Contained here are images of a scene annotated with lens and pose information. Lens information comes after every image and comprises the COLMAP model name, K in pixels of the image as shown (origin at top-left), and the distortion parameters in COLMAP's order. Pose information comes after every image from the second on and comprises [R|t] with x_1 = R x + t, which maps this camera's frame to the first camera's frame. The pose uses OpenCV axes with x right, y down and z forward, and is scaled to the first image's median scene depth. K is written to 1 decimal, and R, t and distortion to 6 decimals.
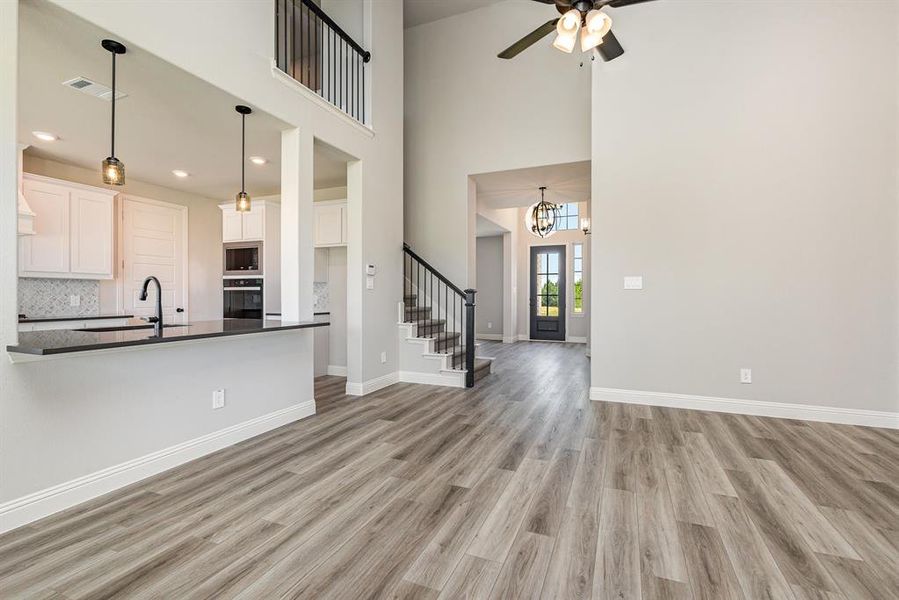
lens RADIAL K [[410.3, 0, 454.5], [0, 410.3, 298.0], [0, 0, 1]] dist [0.001678, 0.000601]
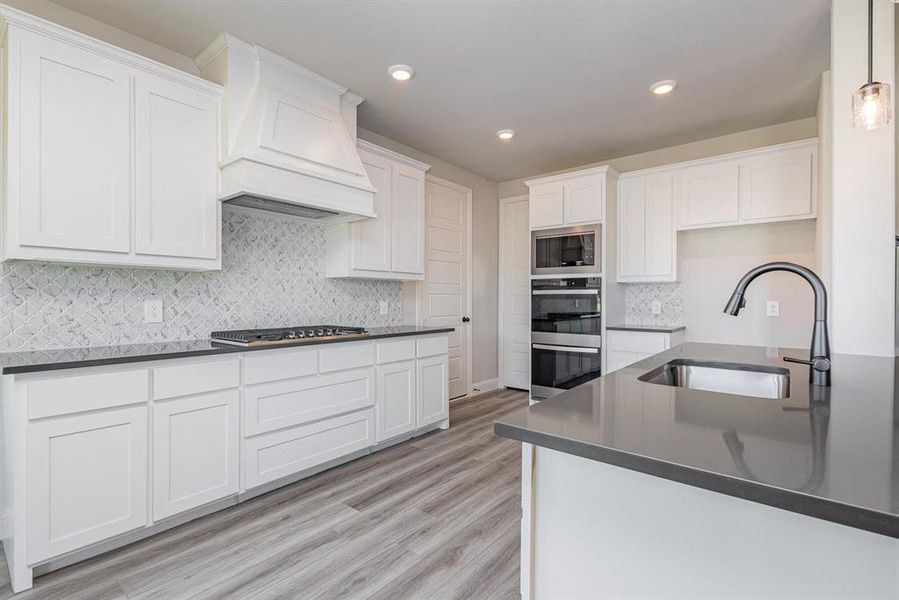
lens RADIAL K [[410.3, 0, 464.4], [0, 410.3, 301.2], [0, 0, 1]] dist [0.001678, 0.000601]
pose [[0.966034, 0.002587, -0.258402, -0.505722], [-0.003164, 0.999993, -0.001820, -0.004620], [0.258396, 0.002575, 0.966036, 0.254088]]
